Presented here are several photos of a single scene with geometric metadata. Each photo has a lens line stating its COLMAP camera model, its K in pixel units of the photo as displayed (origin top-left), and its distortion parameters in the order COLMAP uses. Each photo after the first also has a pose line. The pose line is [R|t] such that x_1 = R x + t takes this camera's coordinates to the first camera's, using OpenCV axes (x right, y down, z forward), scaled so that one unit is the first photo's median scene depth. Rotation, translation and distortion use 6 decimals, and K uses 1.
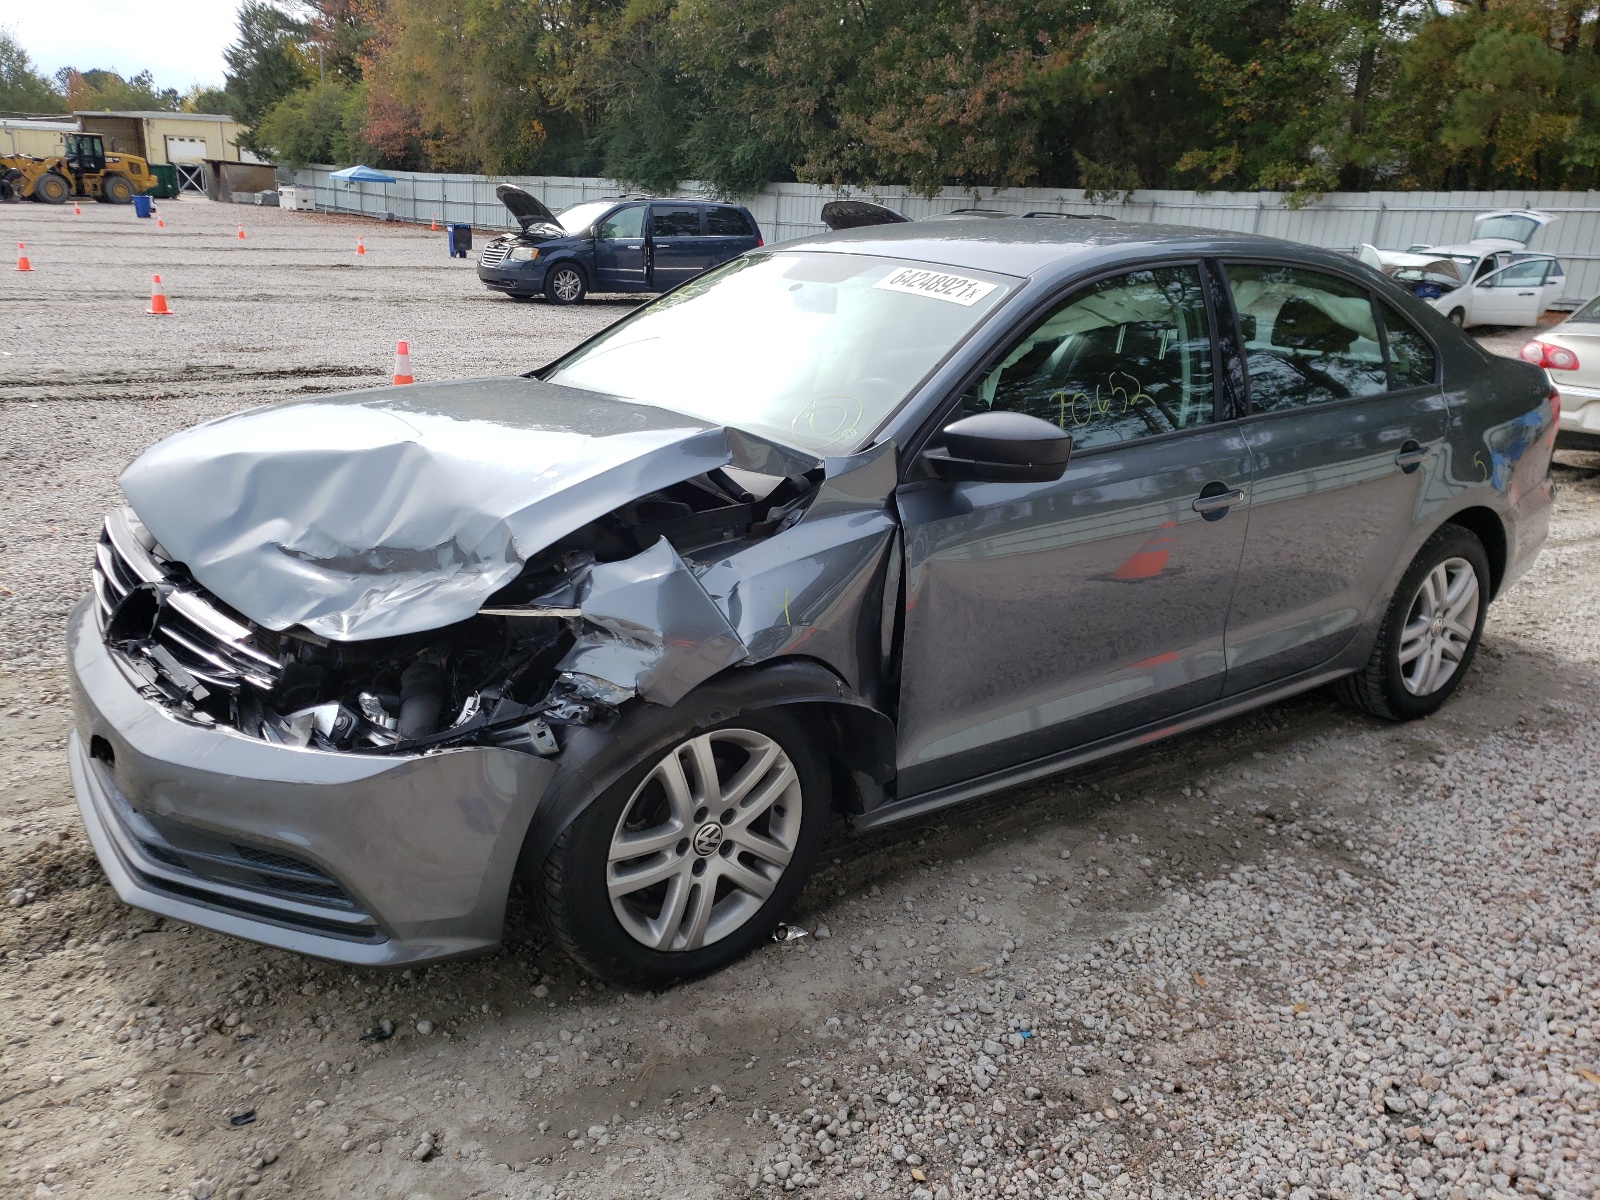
lens RADIAL K [[1238.9, 0, 799.3], [0, 1238.9, 609.3], [0, 0, 1]] dist [0.013354, -0.000906]
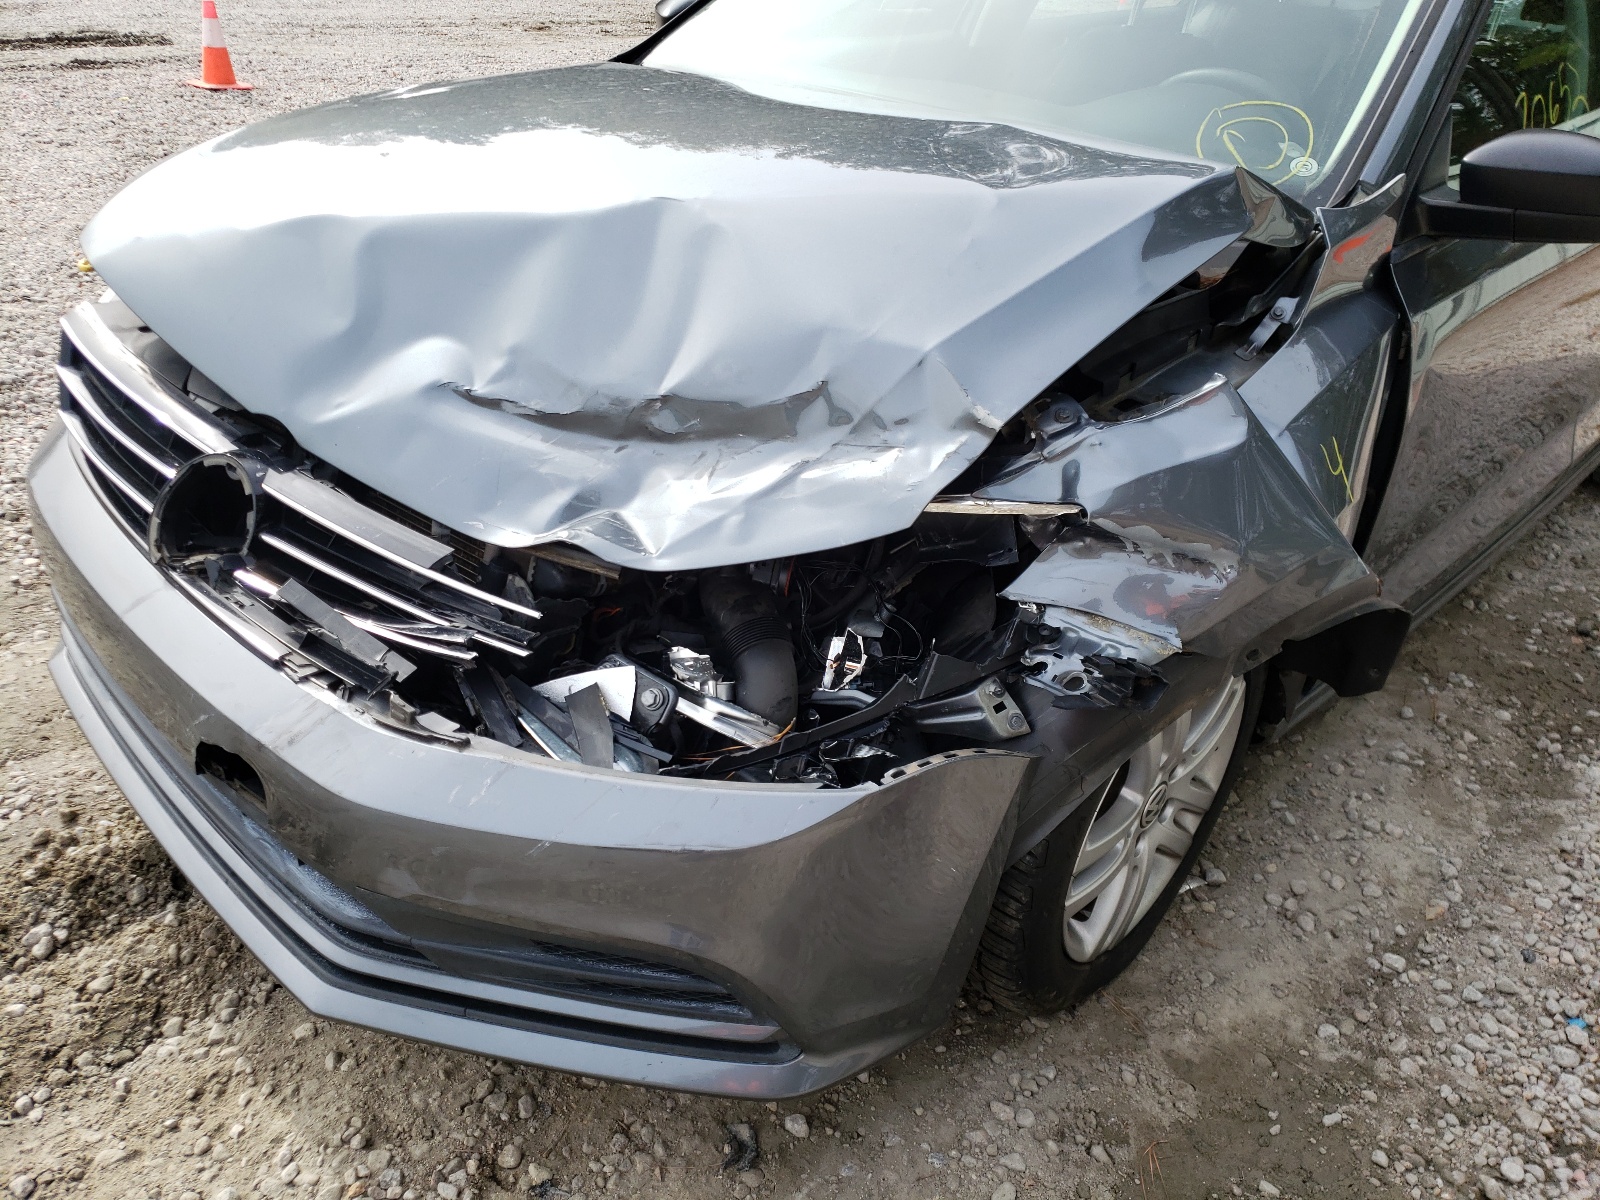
lens RADIAL K [[1238.9, 0, 797.0], [0, 1238.9, 591.0], [0, 0, 1]] dist [0.013354, -0.000906]
pose [[0.987015, -0.061888, 0.148228, -0.366800], [0.026564, 0.972980, 0.229355, -0.092139], [-0.158417, -0.222440, 0.961990, 0.403379]]
